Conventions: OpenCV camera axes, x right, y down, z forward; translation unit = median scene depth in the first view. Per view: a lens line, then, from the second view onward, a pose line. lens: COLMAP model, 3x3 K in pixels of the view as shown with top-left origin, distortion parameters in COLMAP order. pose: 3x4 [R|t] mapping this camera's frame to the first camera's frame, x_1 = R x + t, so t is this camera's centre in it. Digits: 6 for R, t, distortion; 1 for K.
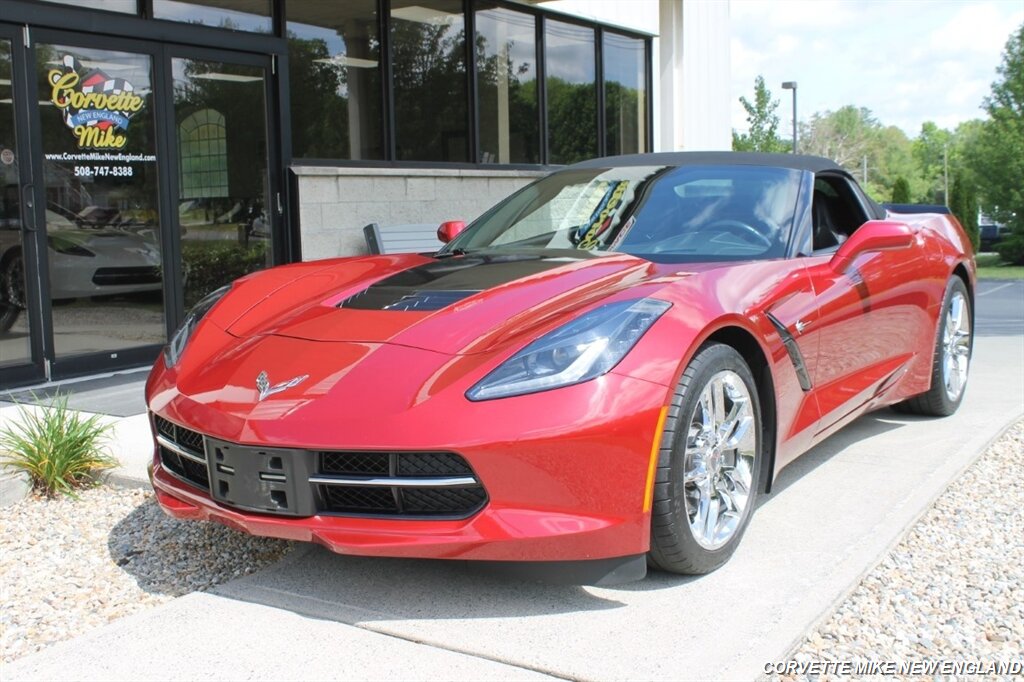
lens RADIAL K [[1141.1, 0, 505.0], [0, 1141.1, 346.5], [0, 0, 1]] dist [-0.064570, 0.000000]
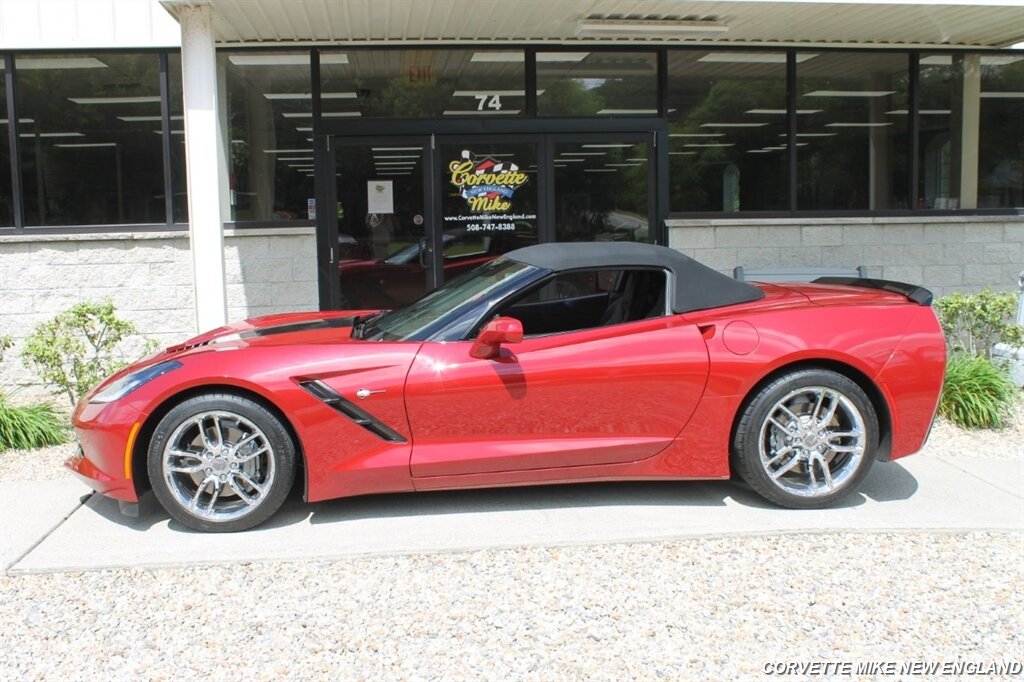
lens RADIAL K [[1029.6, 0, 550.5], [0, 1029.6, 373.2], [0, 0, 1]] dist [-0.074016, 0.000000]
pose [[0.637370, 0.133107, -0.758974, 0.736462], [-0.095208, 0.991024, 0.093850, -0.099519], [0.764653, 0.012443, 0.644322, 0.200463]]
